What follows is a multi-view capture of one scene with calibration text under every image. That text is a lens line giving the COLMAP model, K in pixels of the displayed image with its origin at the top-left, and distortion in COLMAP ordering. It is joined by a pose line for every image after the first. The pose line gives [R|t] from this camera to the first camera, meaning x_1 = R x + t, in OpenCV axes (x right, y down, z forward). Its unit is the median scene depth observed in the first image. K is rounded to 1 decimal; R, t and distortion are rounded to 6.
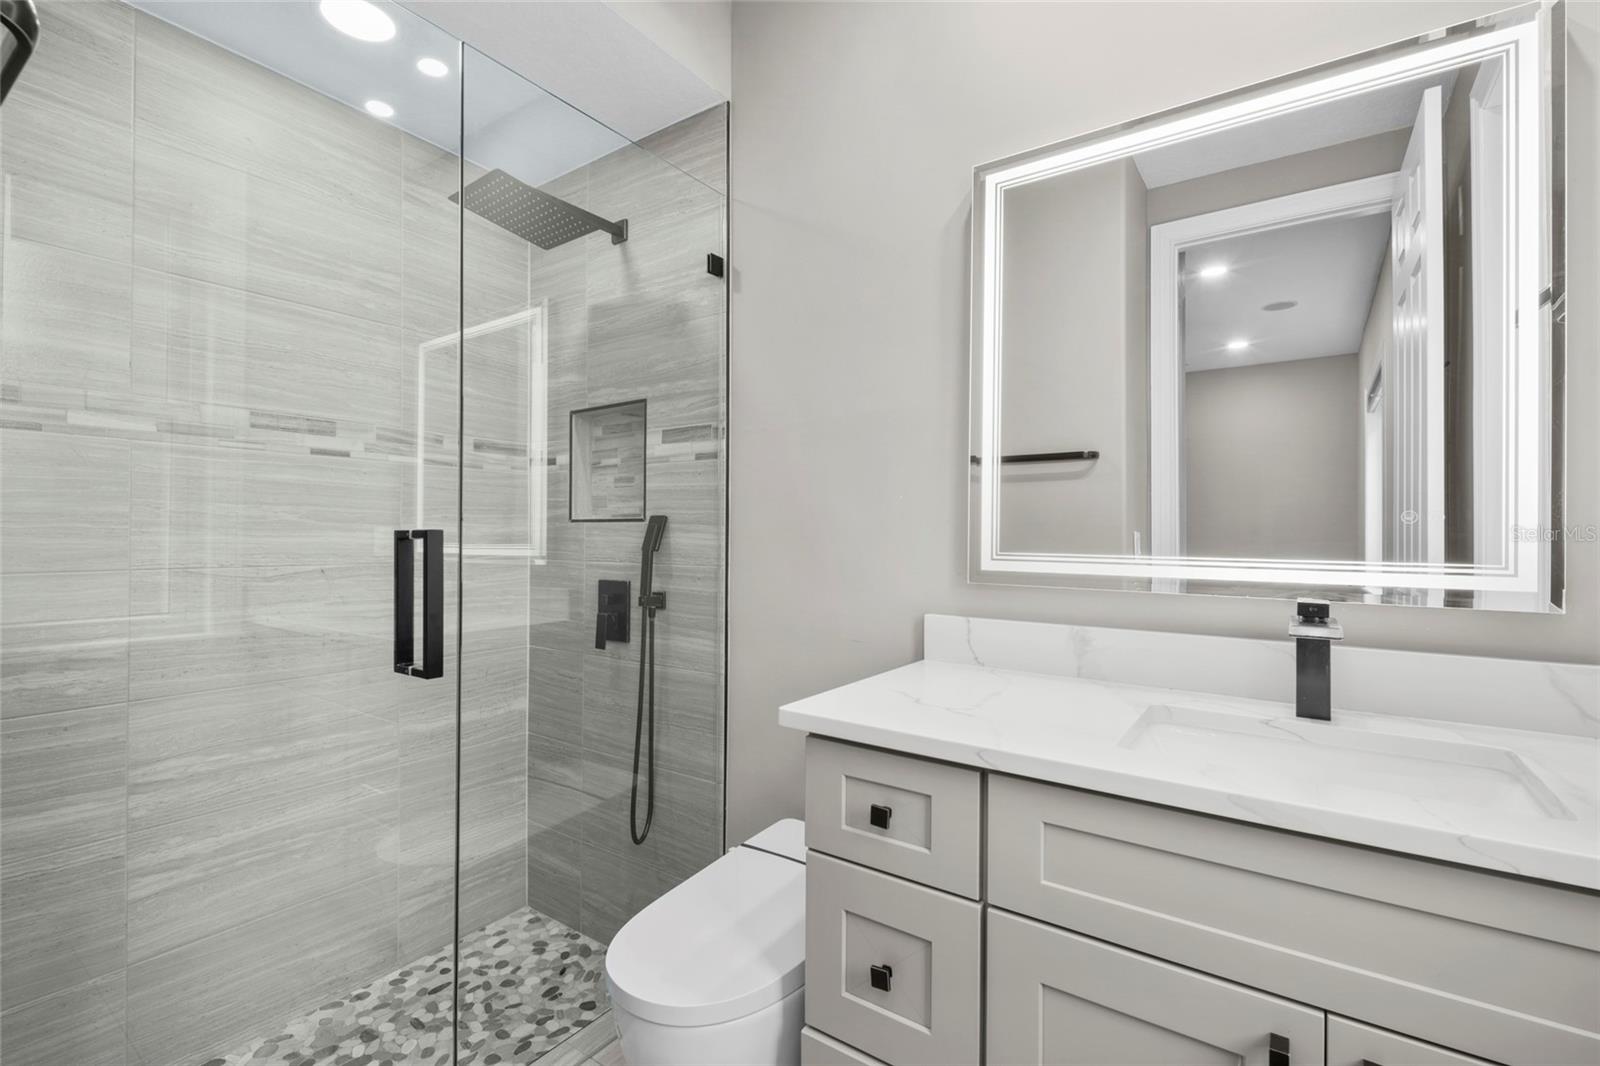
lens RADIAL K [[718.8, 0, 797.4], [0, 718.8, 535.3], [0, 0, 1]] dist [0.006794, -0.004540]
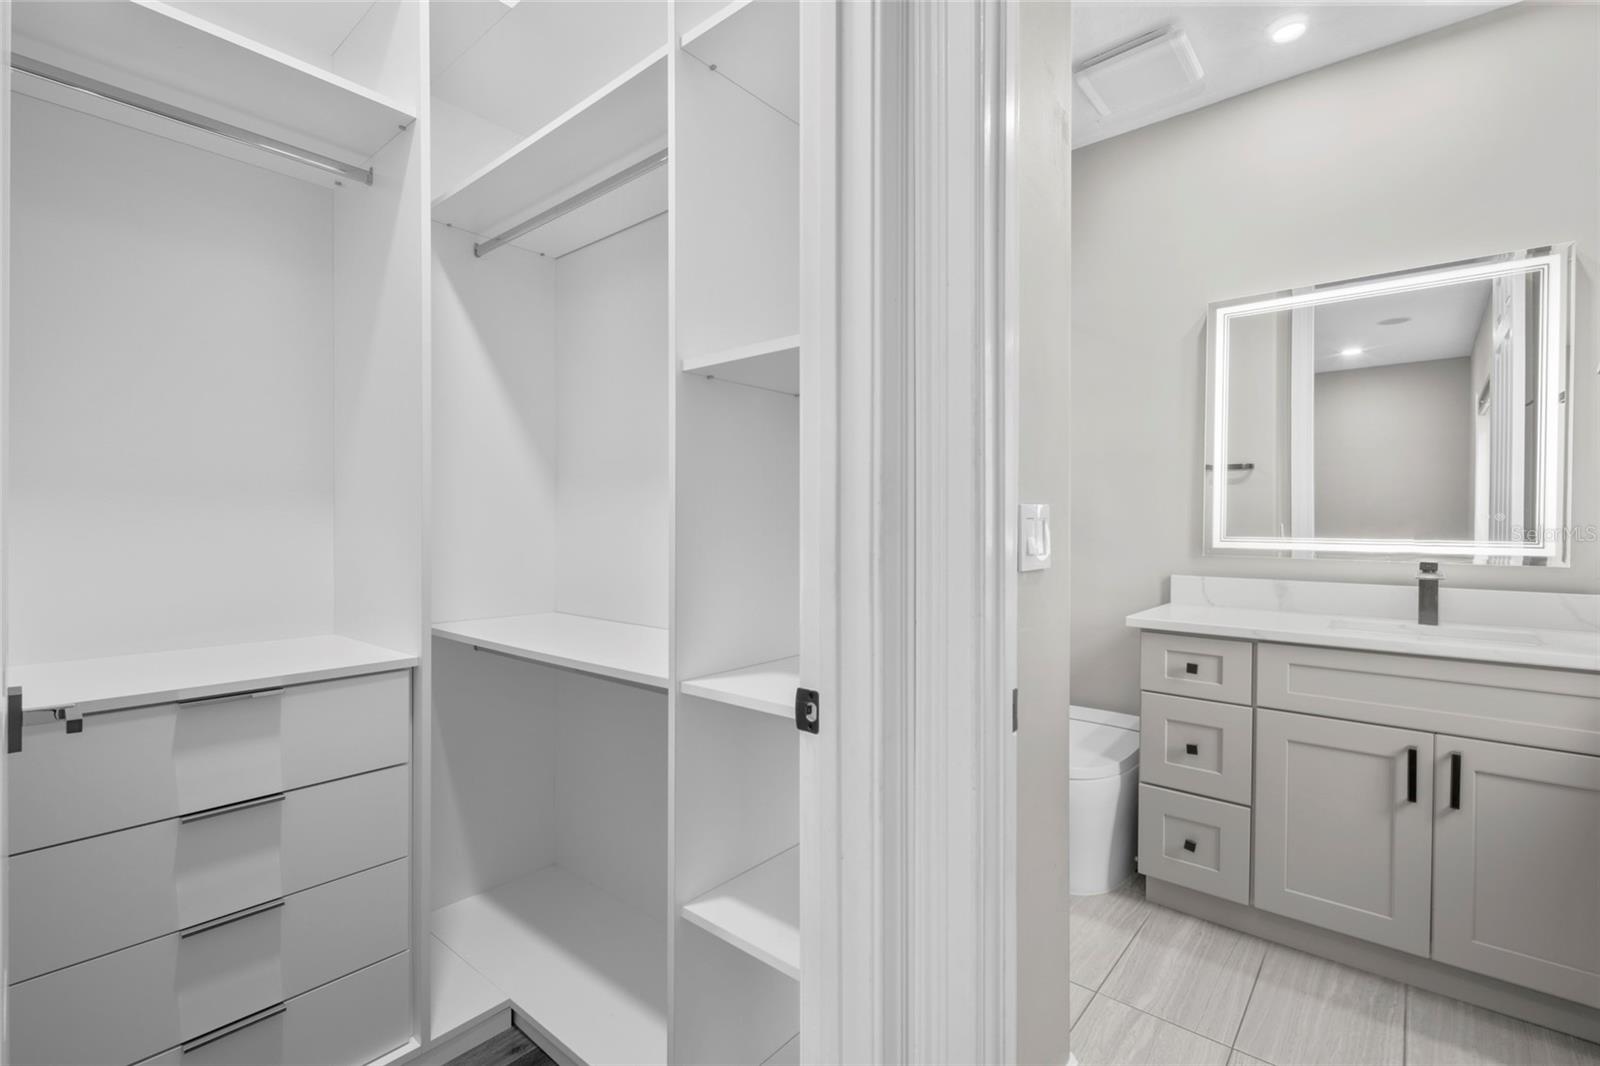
lens RADIAL K [[718.8, 0, 798.7], [0, 718.8, 533.7], [0, 0, 1]] dist [0.006794, -0.004540]
pose [[0.995756, 0.000715, -0.092026, -0.682710], [0.000197, 0.999951, 0.009900, 0.000960], [0.092028, -0.009876, 0.995707, -0.932578]]
